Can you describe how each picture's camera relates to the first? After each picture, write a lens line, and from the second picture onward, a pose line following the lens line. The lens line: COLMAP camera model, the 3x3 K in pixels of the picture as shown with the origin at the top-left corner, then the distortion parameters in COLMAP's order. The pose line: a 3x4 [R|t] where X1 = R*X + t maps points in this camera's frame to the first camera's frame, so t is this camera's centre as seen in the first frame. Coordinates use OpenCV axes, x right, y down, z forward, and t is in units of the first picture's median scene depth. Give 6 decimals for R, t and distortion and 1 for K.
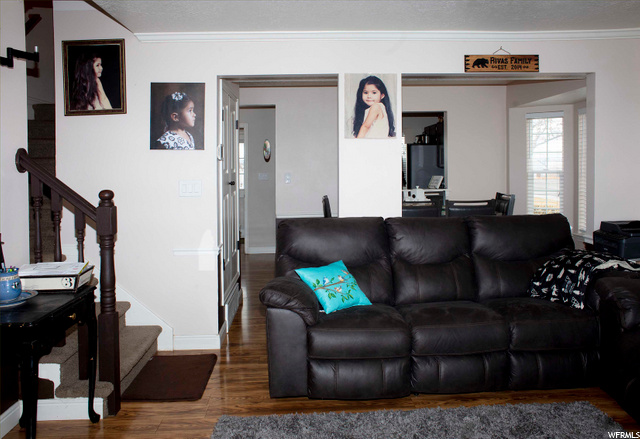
lens RADIAL K [[540.0, 0, 316.1], [0, 540.0, 174.3], [0, 0, 1]] dist [0.000964, 0.005844]
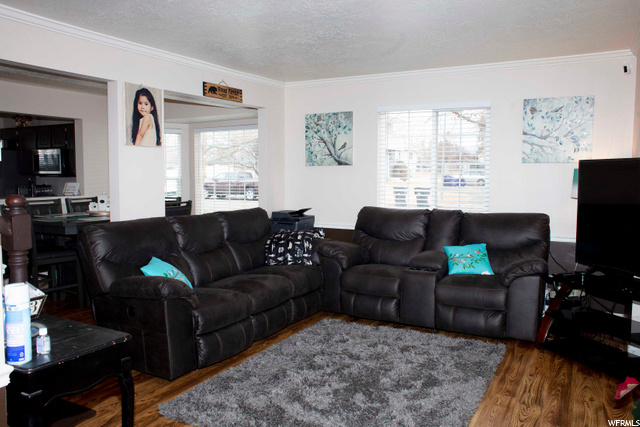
lens RADIAL K [[518.3, 0, 319.9], [0, 518.3, 214.5], [0, 0, 1]] dist [0.007837, 0.001609]
pose [[0.545901, -0.057688, 0.835861, -0.587370], [0.007997, 0.997940, 0.063651, 0.006936], [-0.837811, -0.028063, 0.545238, 0.132237]]
